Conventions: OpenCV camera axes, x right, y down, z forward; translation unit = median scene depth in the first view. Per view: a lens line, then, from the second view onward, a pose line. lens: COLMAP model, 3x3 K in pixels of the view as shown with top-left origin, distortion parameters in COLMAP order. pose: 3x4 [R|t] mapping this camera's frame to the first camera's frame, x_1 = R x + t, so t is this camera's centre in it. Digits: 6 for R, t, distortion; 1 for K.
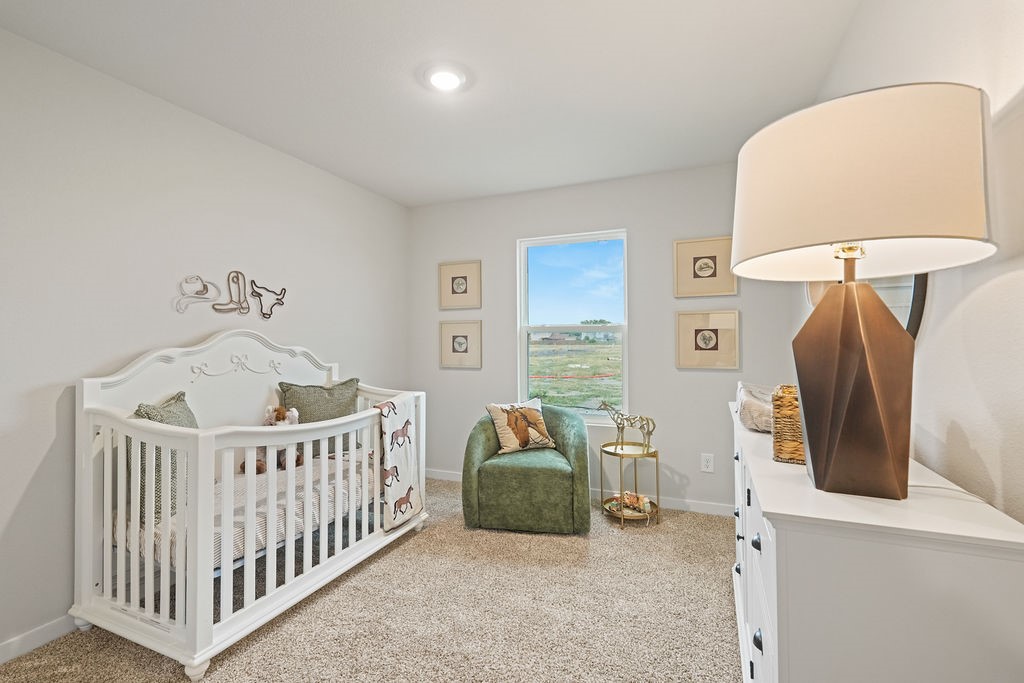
lens RADIAL K [[456.6, 0, 510.1], [0, 456.6, 335.1], [0, 0, 1]] dist [0.002072, -0.000127]
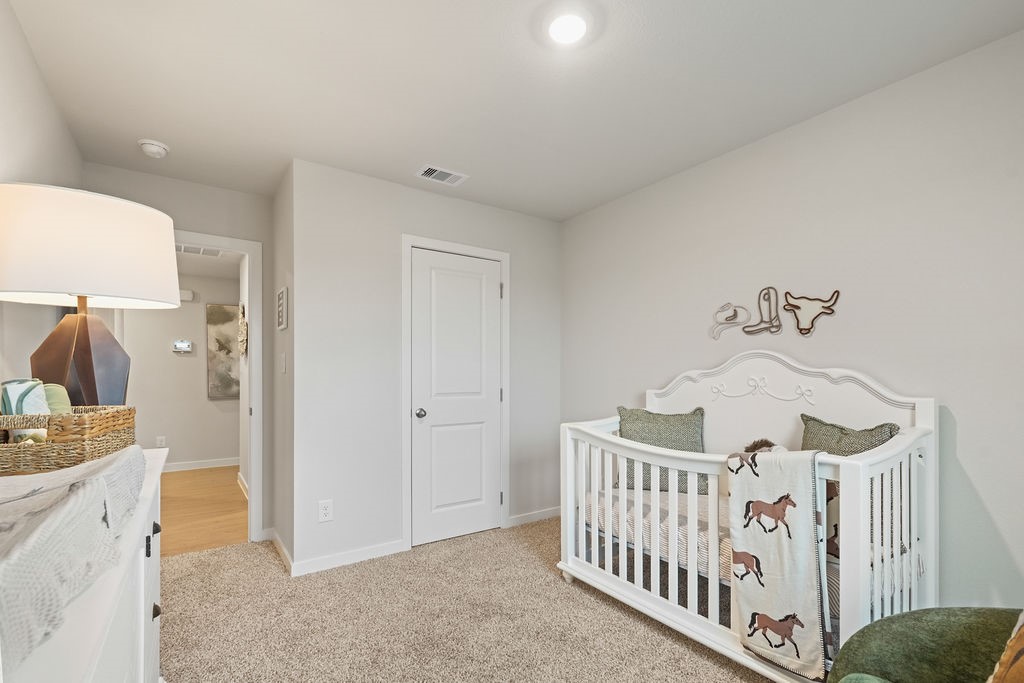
lens RADIAL K [[456.6, 0, 507.6], [0, 456.6, 376.9], [0, 0, 1]] dist [0.002072, -0.000127]
pose [[-0.533917, 0.007304, -0.845506, 0.467088], [0.012684, 0.999919, 0.000628, 0.033948], [0.845442, -0.010389, -0.533966, 1.057061]]
